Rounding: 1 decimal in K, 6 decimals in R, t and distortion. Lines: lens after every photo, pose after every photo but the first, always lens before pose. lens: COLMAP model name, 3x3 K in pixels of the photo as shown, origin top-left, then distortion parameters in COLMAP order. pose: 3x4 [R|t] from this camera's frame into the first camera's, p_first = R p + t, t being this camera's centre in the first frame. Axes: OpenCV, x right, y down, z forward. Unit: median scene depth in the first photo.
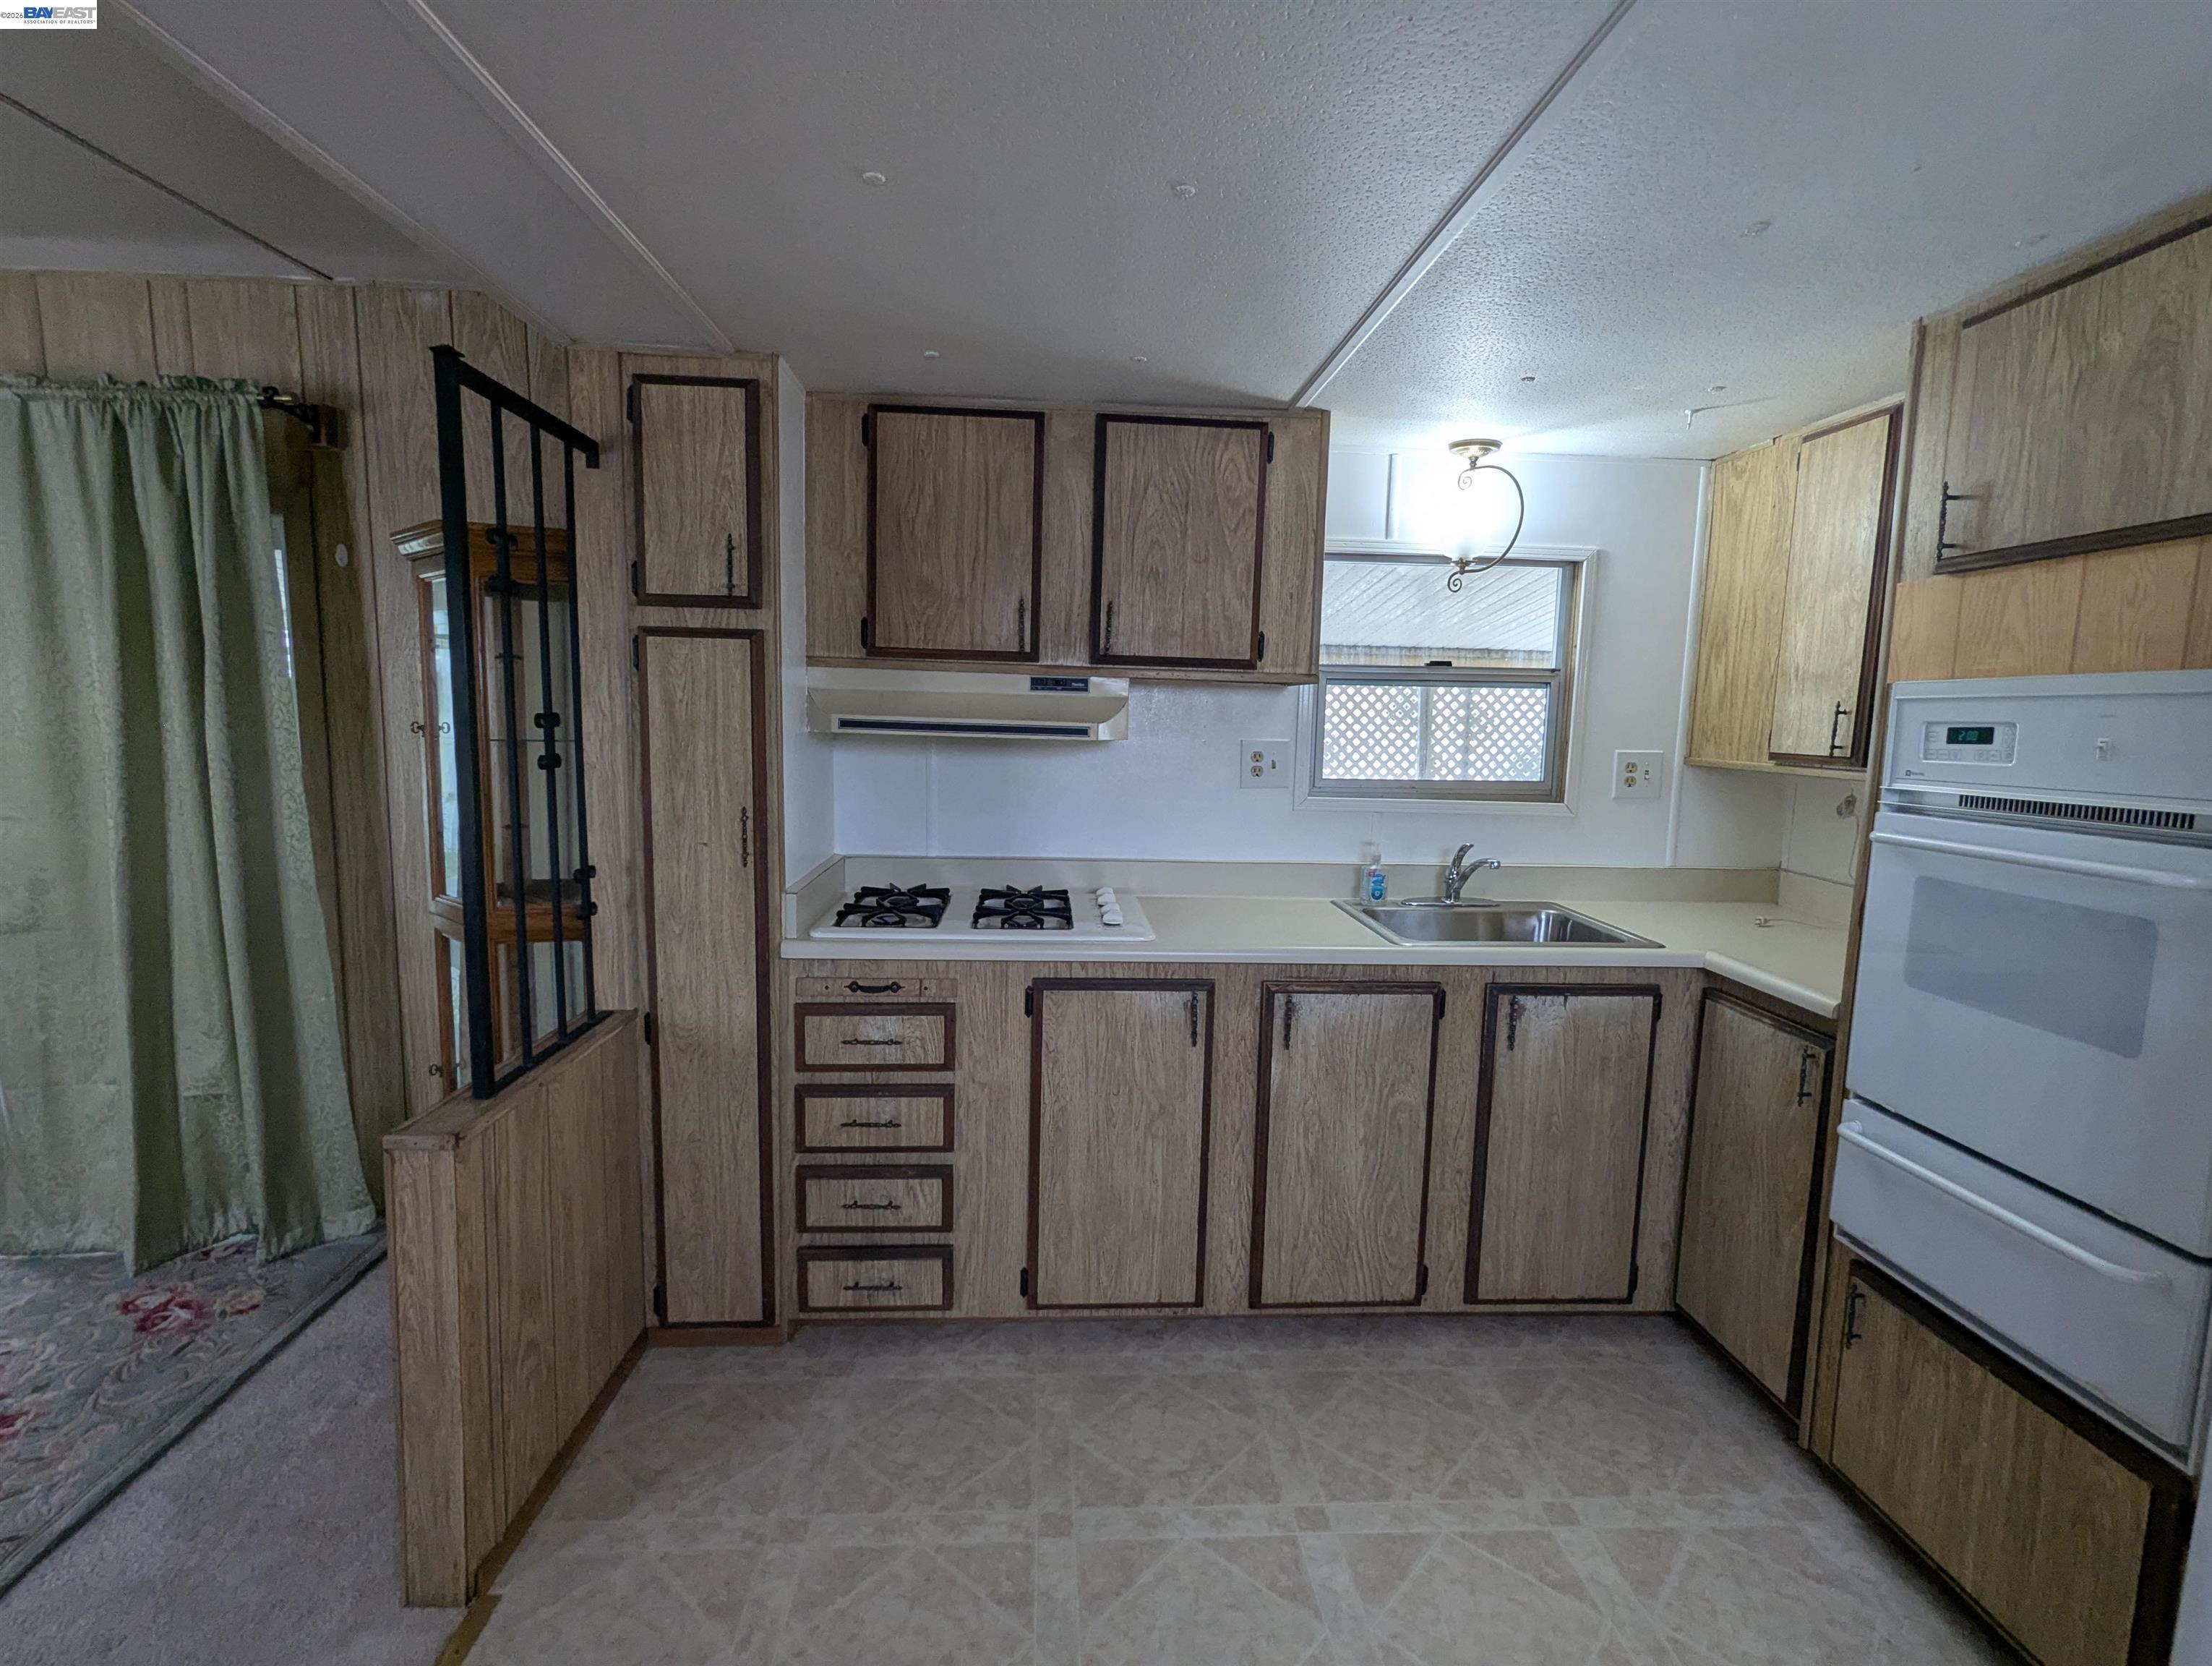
lens RADIAL K [[1059.5, 0, 1103.4], [0, 1059.5, 843.2], [0, 0, 1]] dist [0.002366, 0.000470]
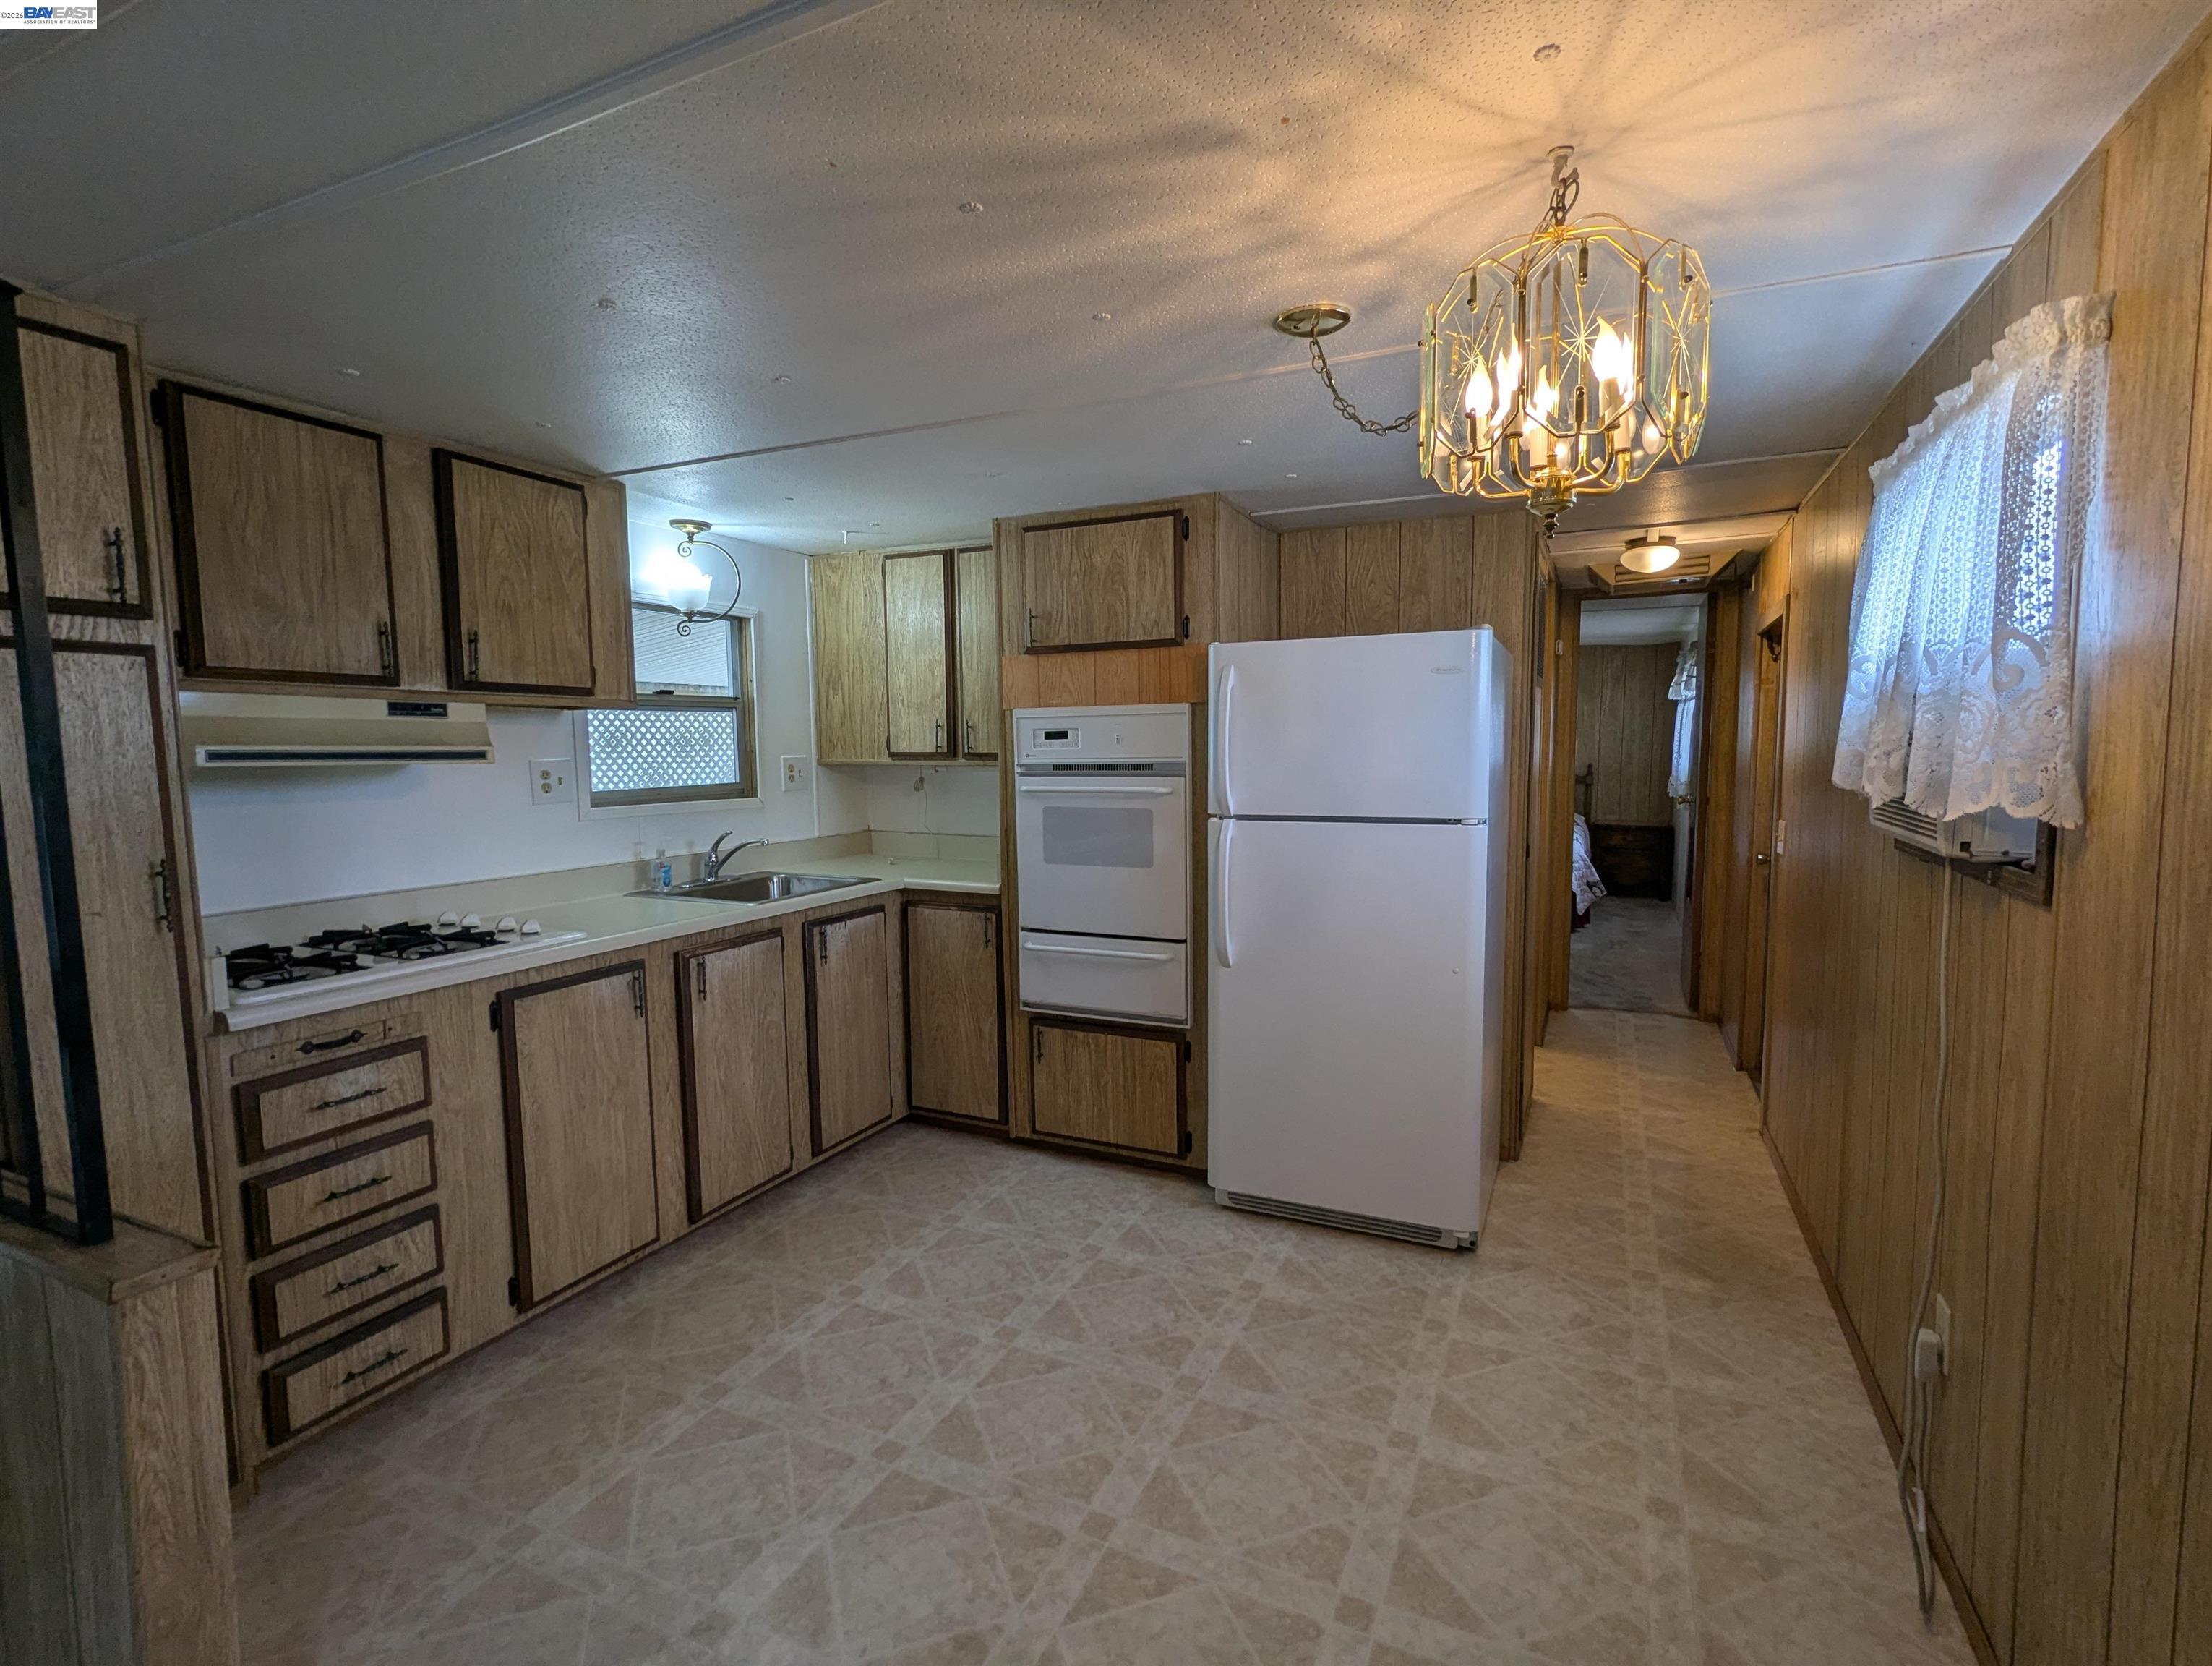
lens RADIAL K [[1048.5, 0, 1112.4], [0, 1048.5, 848.2], [0, 0, 1]] dist [0.000410, 0.000487]
pose [[0.474714, -0.116251, 0.872429, -0.645545], [0.128892, 0.989734, 0.061748, 0.001785], [-0.870651, 0.083137, 0.484824, -0.033808]]
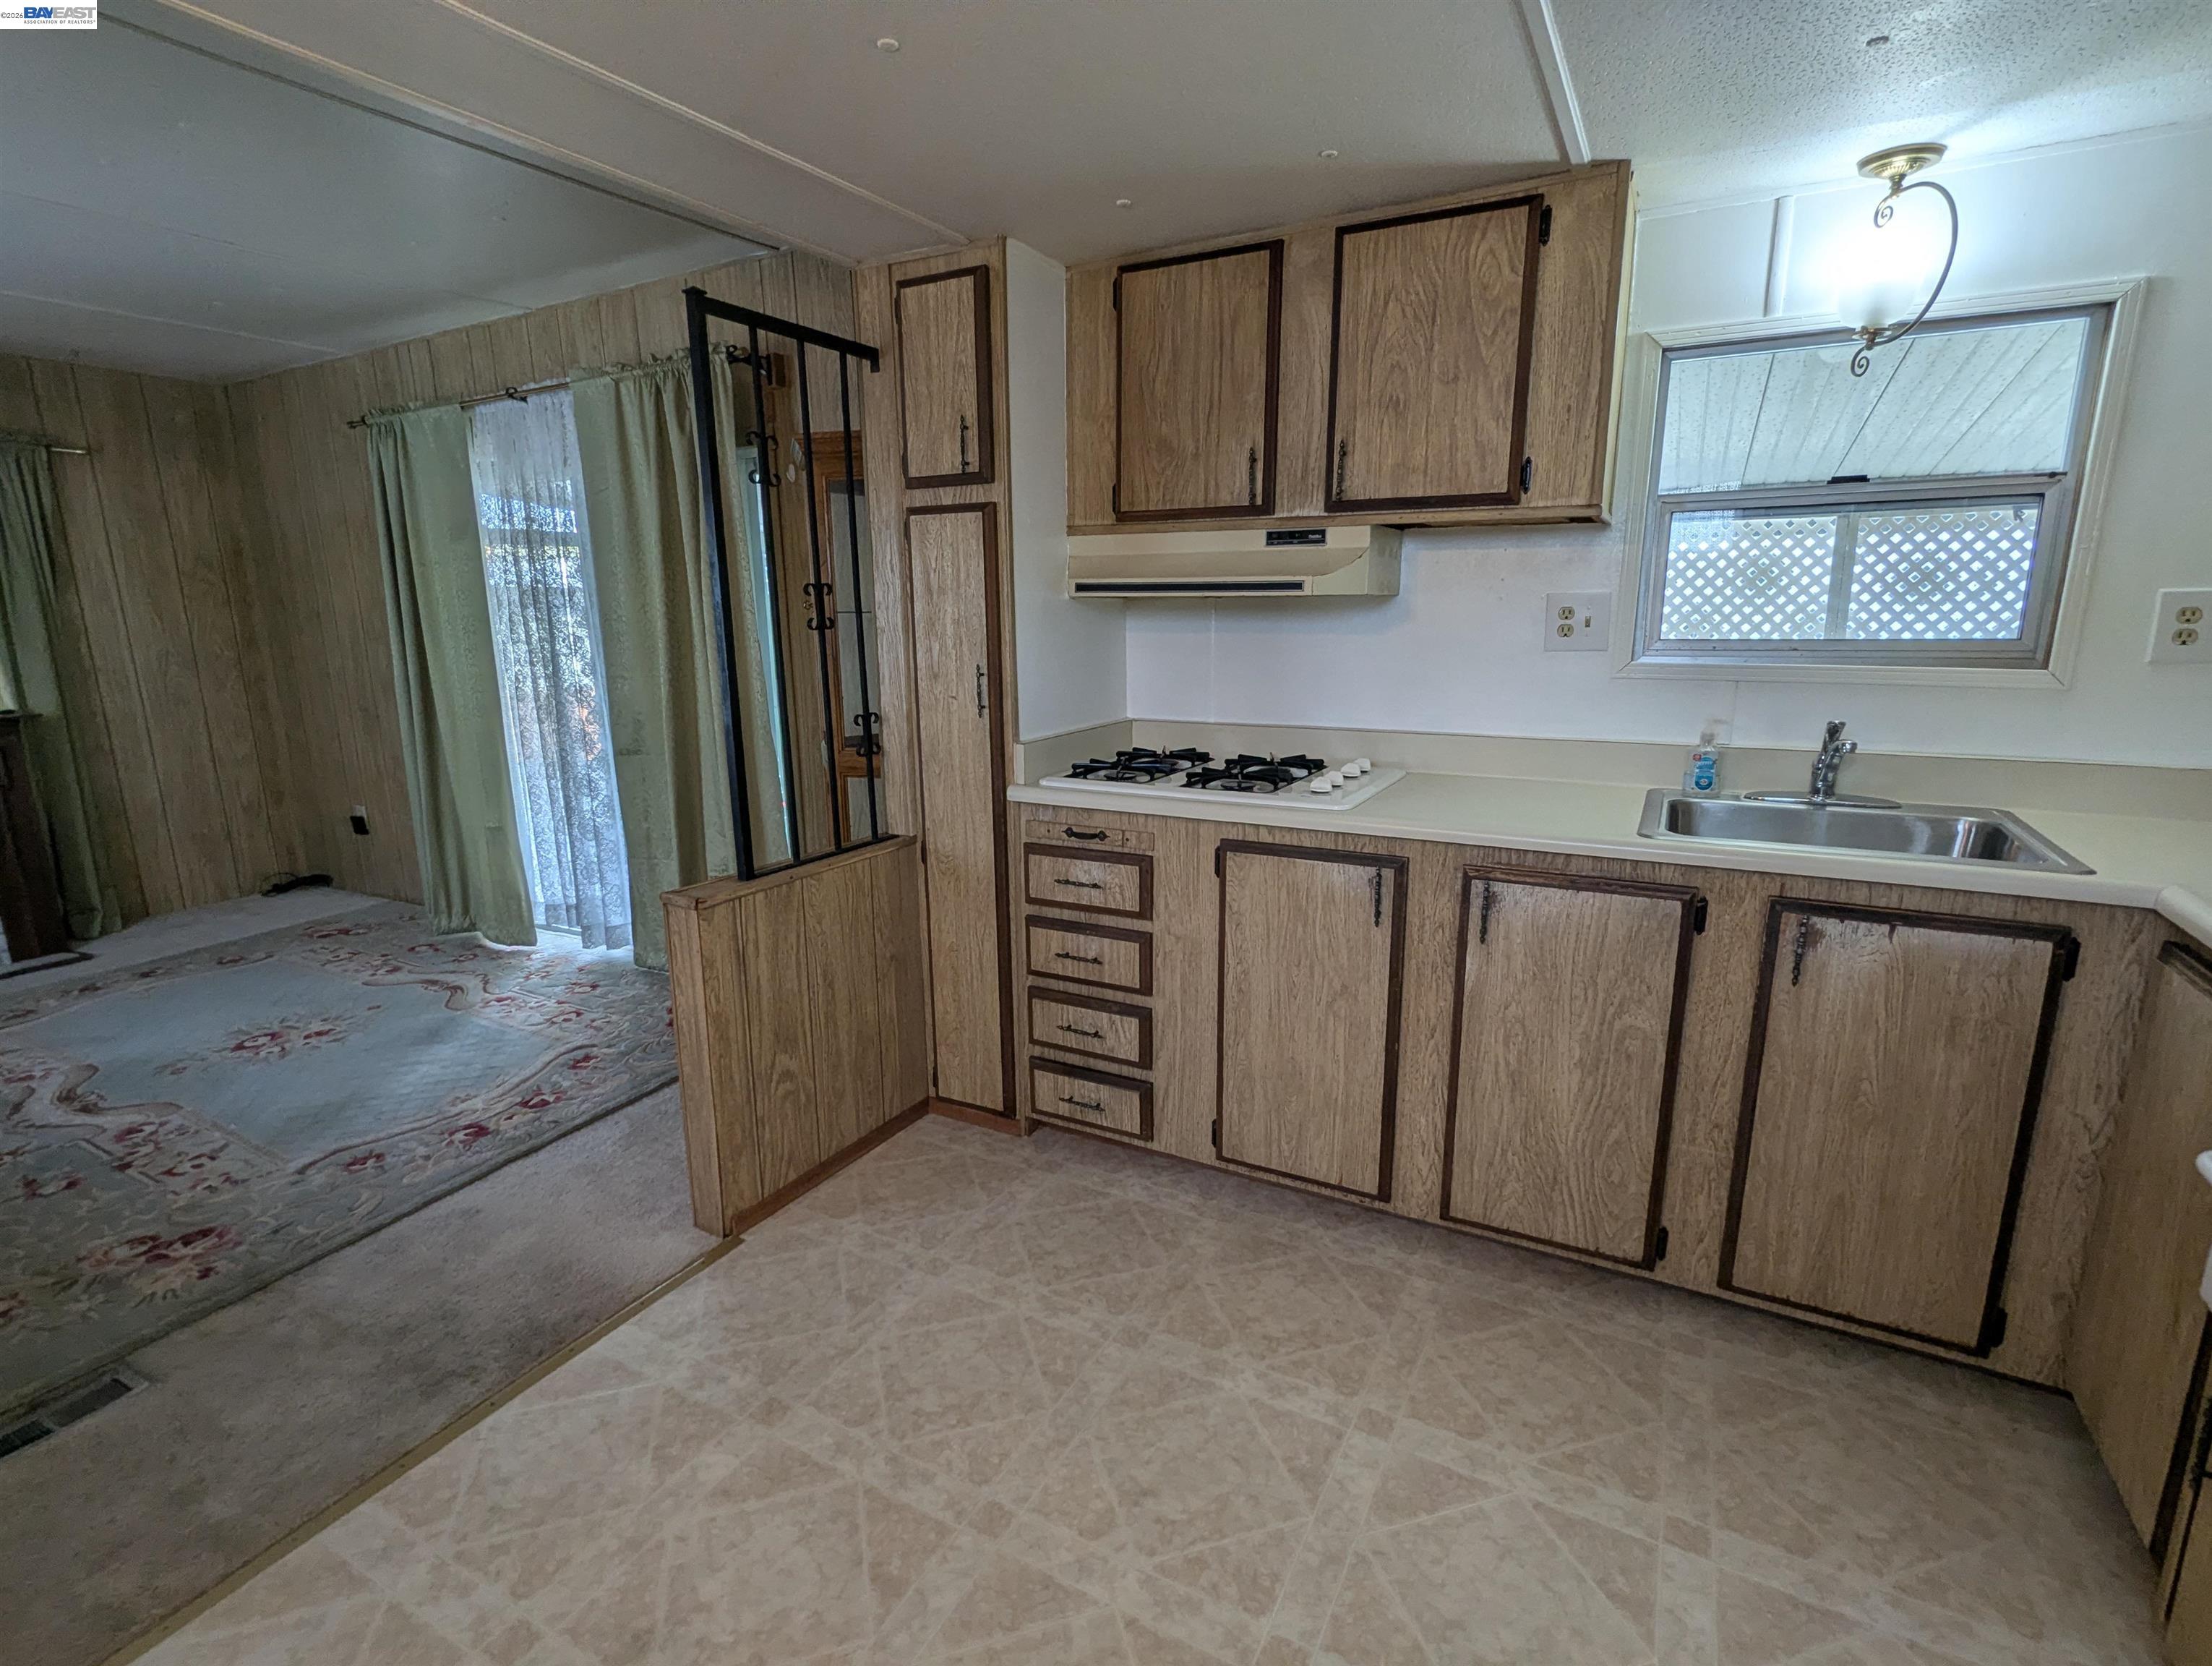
lens RADIAL K [[1053.6, 0, 1101.1], [0, 1053.6, 842.2], [0, 0, 1]] dist [0.000017, -0.000726]
pose [[0.846337, 0.085385, -0.525759, 0.352002], [-0.034481, 0.993780, 0.105886, 0.028951], [0.531530, -0.071487, 0.844017, 0.098407]]
